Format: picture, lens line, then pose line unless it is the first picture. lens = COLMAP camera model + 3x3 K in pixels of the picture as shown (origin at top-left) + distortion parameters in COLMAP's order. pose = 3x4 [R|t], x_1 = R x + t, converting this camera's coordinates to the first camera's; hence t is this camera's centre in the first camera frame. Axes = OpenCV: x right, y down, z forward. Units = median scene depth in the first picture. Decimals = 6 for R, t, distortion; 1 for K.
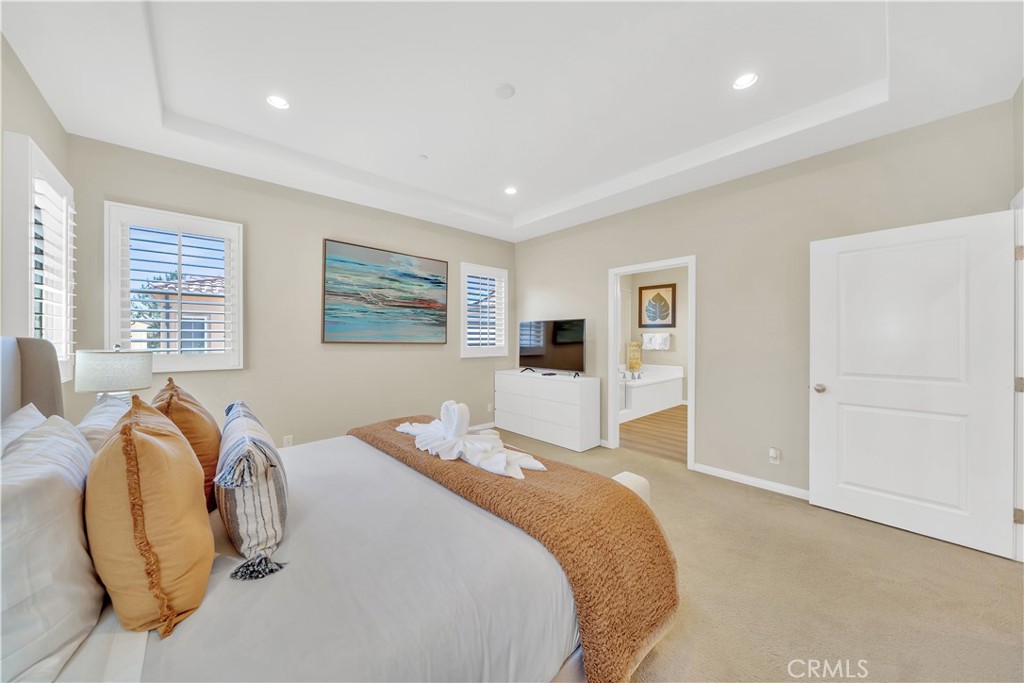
lens RADIAL K [[349.1, 0, 510.2], [0, 349.1, 336.0], [0, 0, 1]] dist [-0.003543, -0.000128]
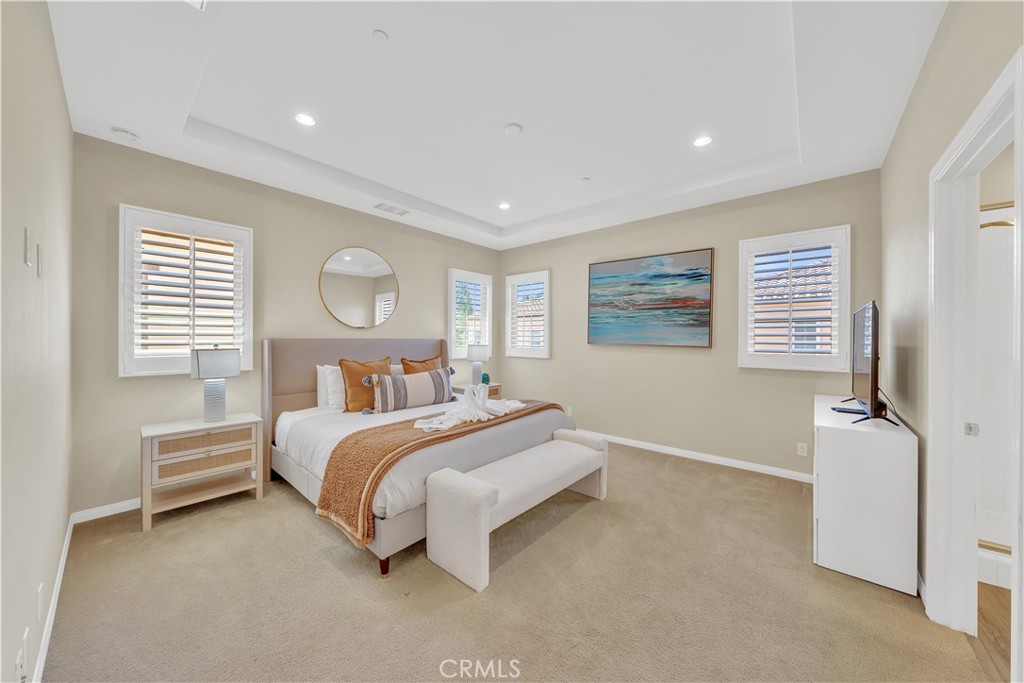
lens RADIAL K [[349.1, 0, 510.2], [0, 349.1, 336.0], [0, 0, 1]] dist [-0.003543, -0.000128]
pose [[0.122783, -0.008500, -0.992397, 0.630751], [-0.000195, 0.999963, -0.008589, 0.002016], [0.992434, 0.001248, 0.122777, 0.471048]]
